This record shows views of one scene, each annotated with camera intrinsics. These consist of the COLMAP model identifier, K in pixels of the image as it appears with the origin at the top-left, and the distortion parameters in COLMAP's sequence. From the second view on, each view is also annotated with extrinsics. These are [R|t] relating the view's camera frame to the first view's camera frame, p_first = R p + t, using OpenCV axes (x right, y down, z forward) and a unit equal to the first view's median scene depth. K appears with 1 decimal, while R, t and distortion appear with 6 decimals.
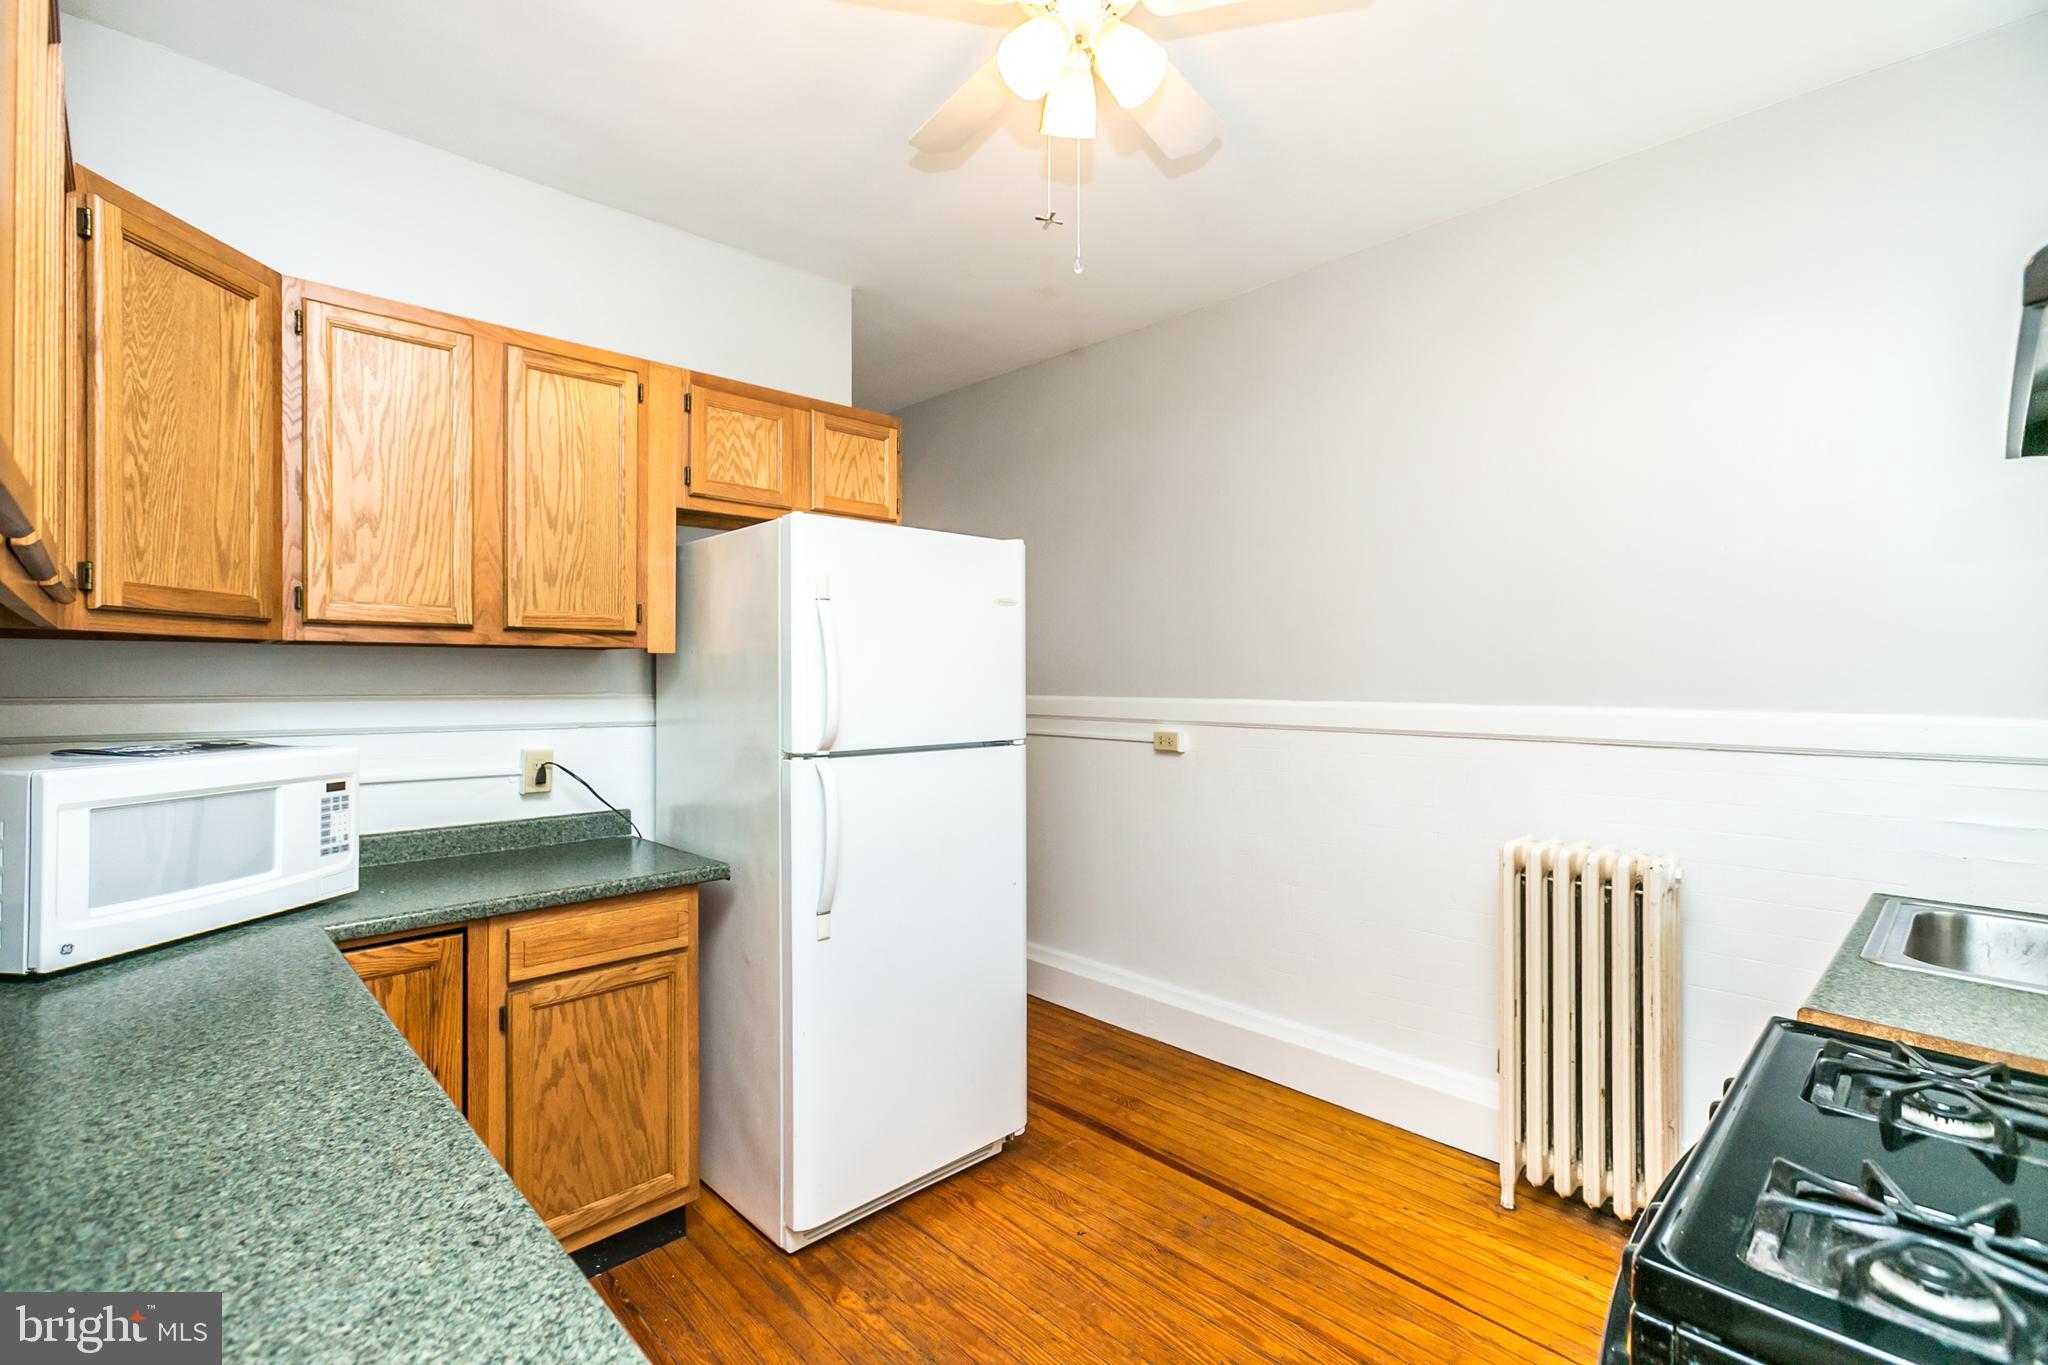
lens RADIAL K [[916.5, 0, 1016.6], [0, 916.5, 676.8], [0, 0, 1]] dist [-0.038780, 0.030645]
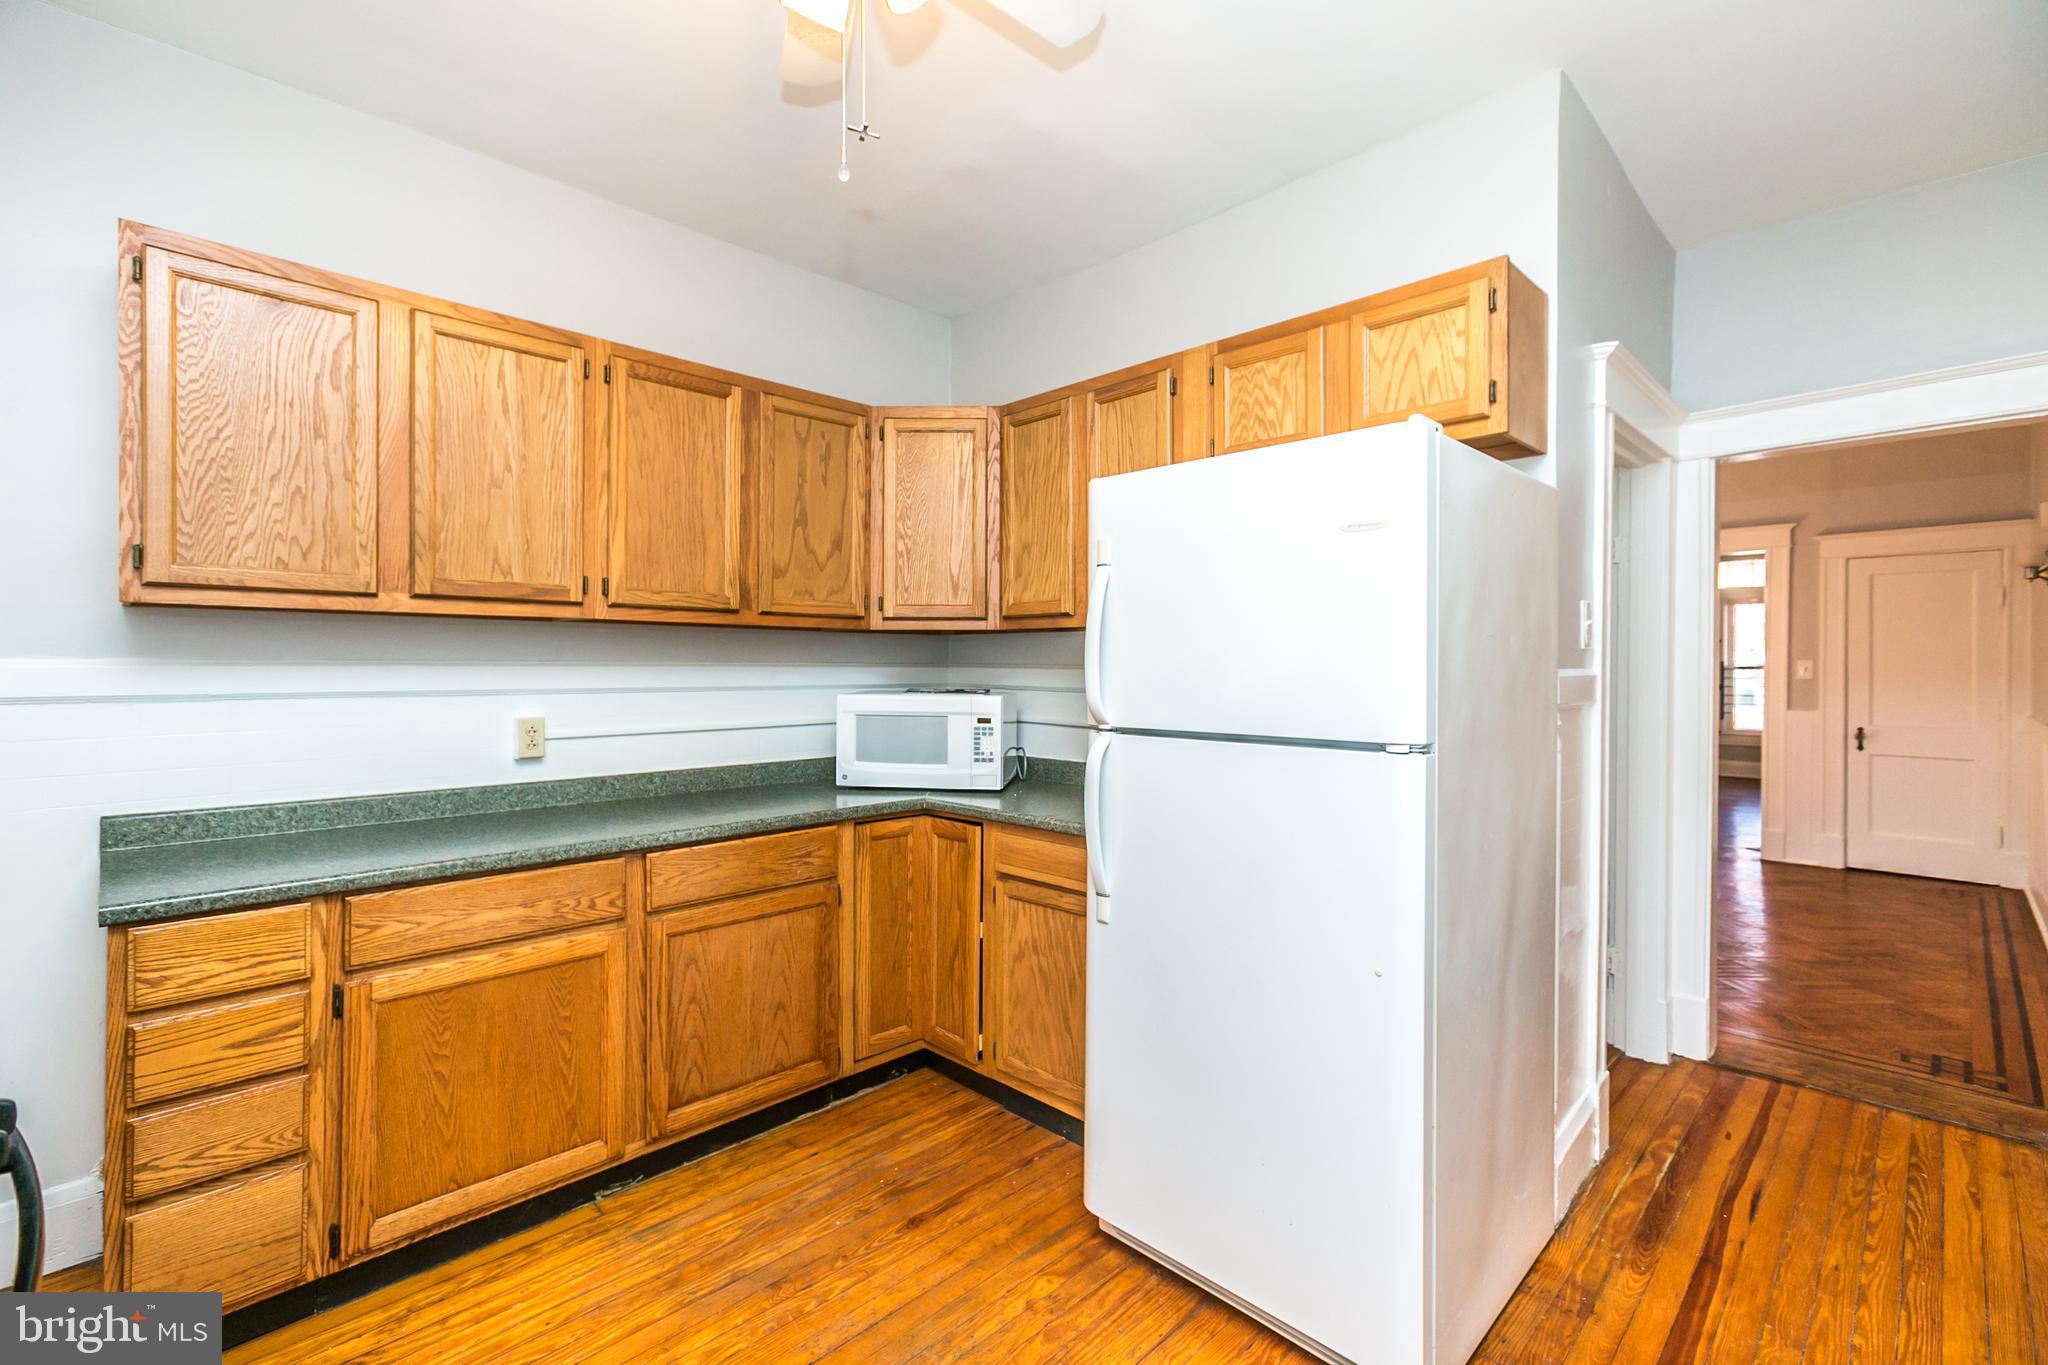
lens RADIAL K [[930.0, 0, 1034.7], [0, 930.0, 668.1], [0, 0, 1]] dist [-0.015684, 0.021663]
pose [[0.012399, 0.005715, -0.999907, 0.819124], [0.000383, 0.999984, 0.005720, 0.017981], [0.999923, -0.000454, 0.012396, 0.986273]]
